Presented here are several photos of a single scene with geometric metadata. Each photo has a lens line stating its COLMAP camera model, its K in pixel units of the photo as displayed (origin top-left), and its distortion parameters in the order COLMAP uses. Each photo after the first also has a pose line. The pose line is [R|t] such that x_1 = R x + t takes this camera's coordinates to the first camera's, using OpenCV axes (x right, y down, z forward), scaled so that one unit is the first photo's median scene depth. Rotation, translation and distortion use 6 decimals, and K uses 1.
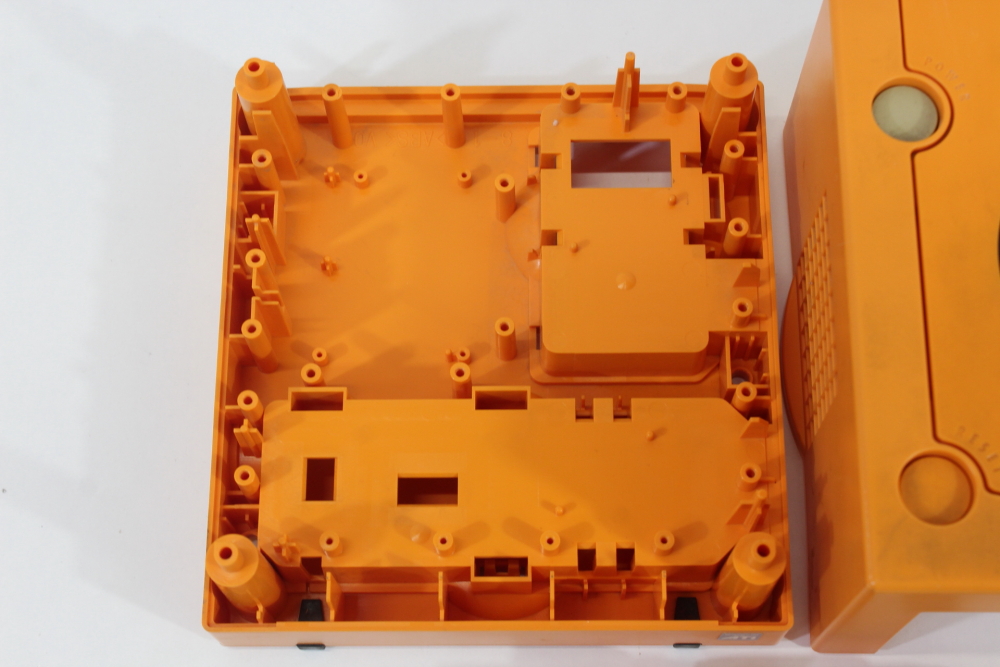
lens RADIAL K [[1634.2, 0, 500.0], [0, 1634.2, 334.7], [0, 0, 1]] dist [0.127964, 0.000000]
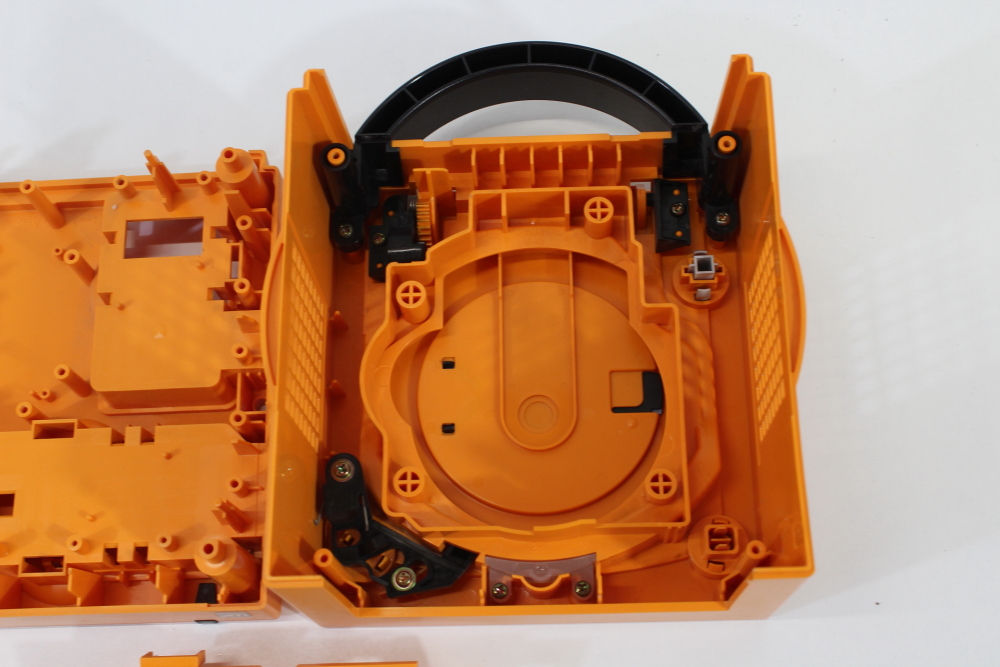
lens RADIAL K [[1349.2, 0, 499.9], [0, 1349.2, 332.5], [0, 0, 1]] dist [0.027916, 0.000000]
pose [[0.997023, -0.036491, -0.067929, 0.403299], [0.035203, 0.999179, -0.020070, -0.002079], [0.068606, 0.017619, 0.997488, -0.011009]]
